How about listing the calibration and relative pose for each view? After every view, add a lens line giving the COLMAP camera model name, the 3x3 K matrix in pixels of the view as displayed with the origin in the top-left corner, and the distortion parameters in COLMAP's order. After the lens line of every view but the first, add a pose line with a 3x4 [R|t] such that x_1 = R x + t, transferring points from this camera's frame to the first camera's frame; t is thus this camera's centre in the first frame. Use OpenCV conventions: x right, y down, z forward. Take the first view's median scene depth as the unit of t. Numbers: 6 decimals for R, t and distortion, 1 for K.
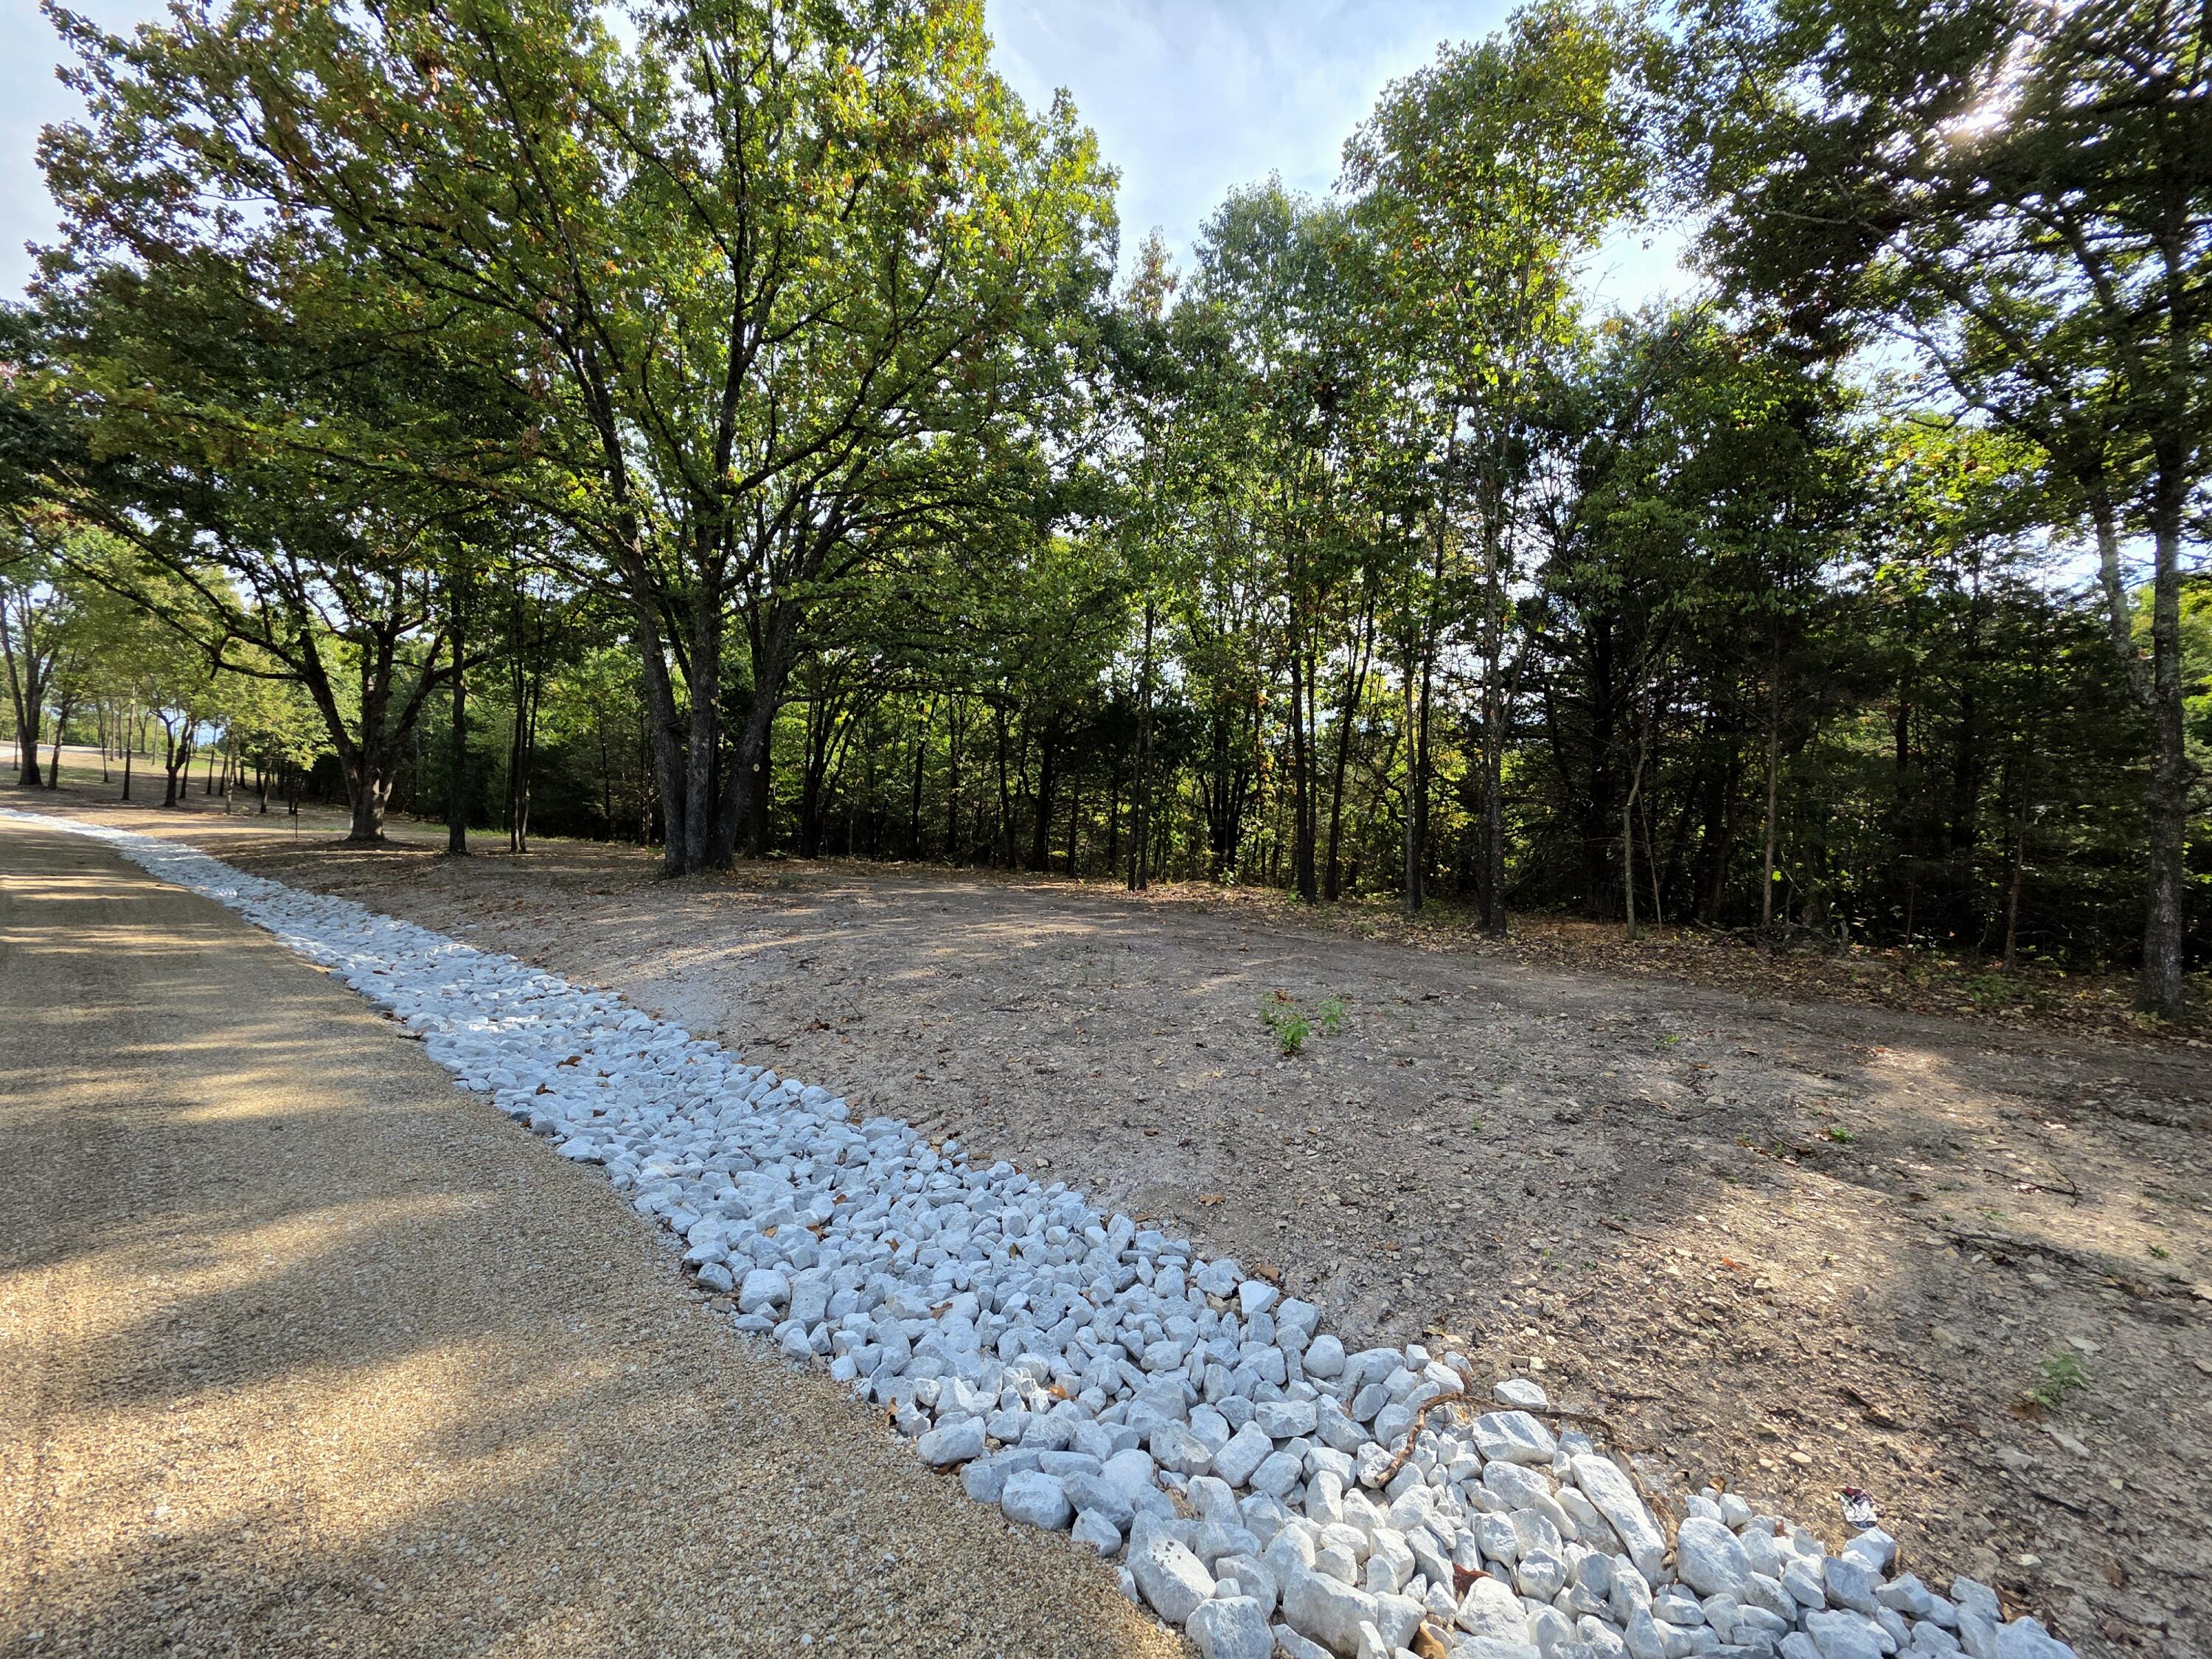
lens RADIAL K [[888.7, 0, 1115.3], [0, 888.7, 828.9], [0, 0, 1]] dist [0.000327, 0.000064]
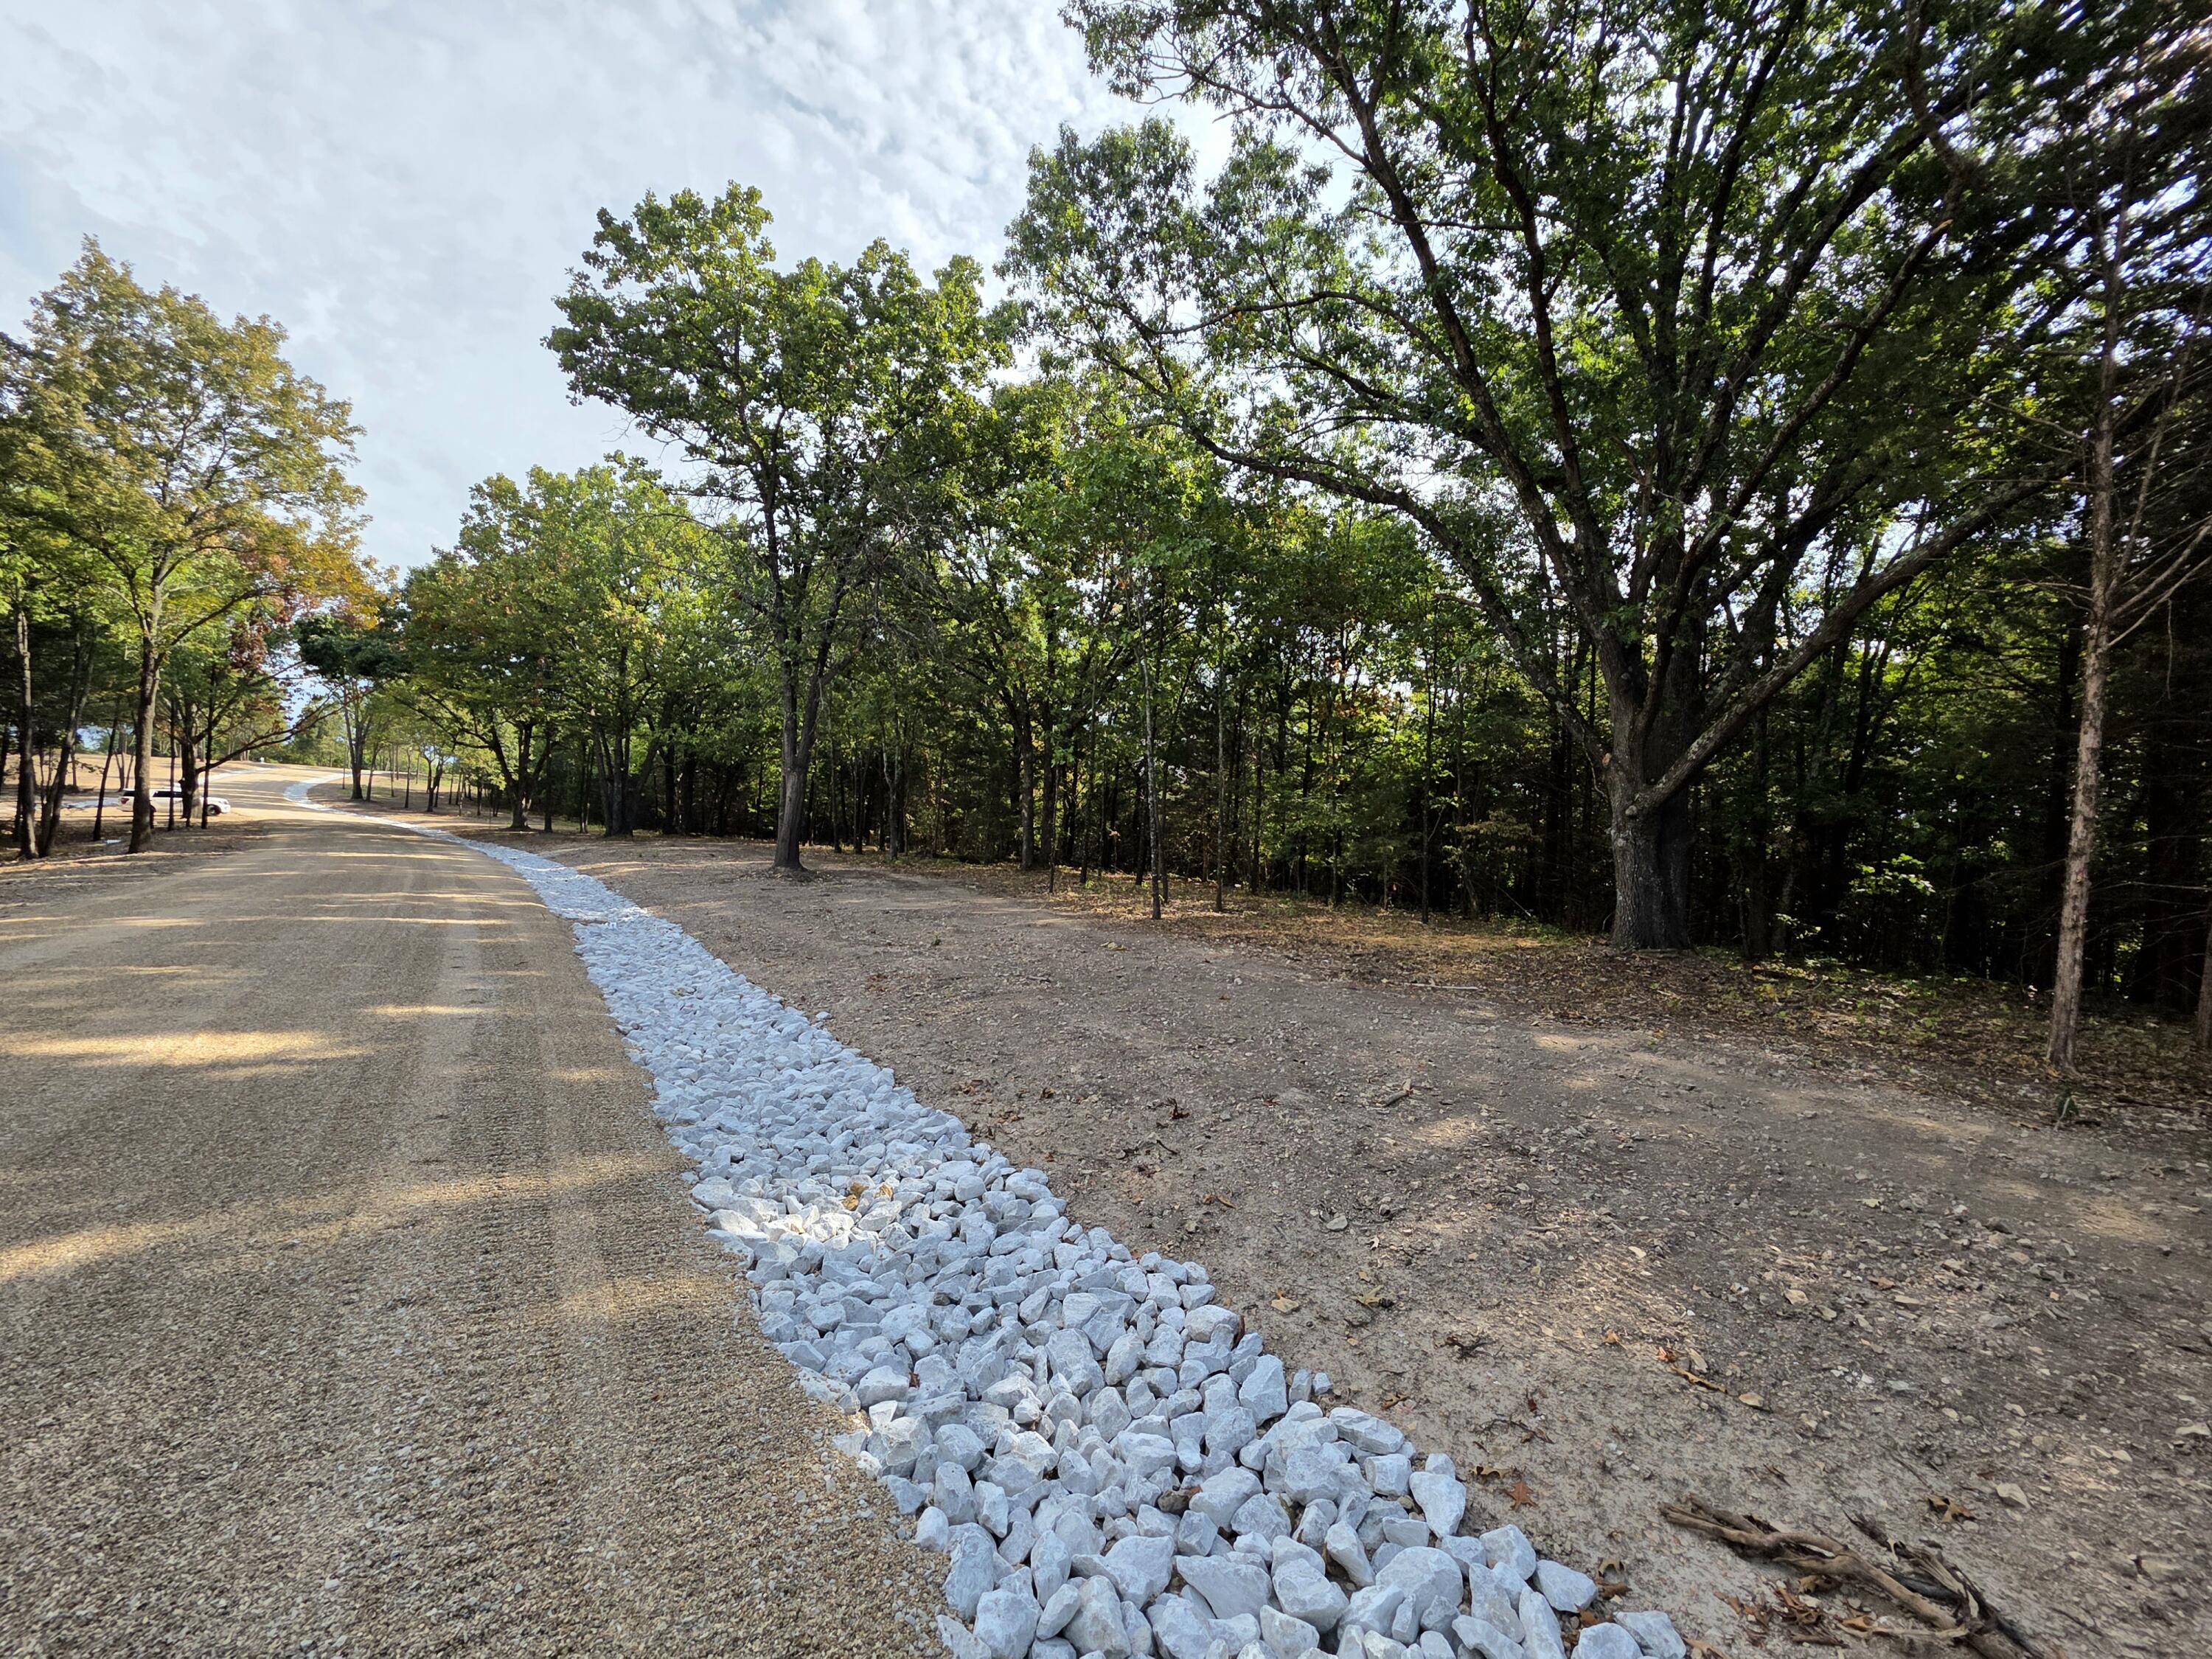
lens RADIAL K [[888.7, 0, 1110.8], [0, 888.7, 833.6], [0, 0, 1]] dist [0.000327, 0.000064]
pose [[0.987731, 0.008918, -0.155907, 0.428465], [-0.009818, 0.999939, -0.005000, 0.012629], [0.155853, 0.006469, 0.987759, -0.419048]]
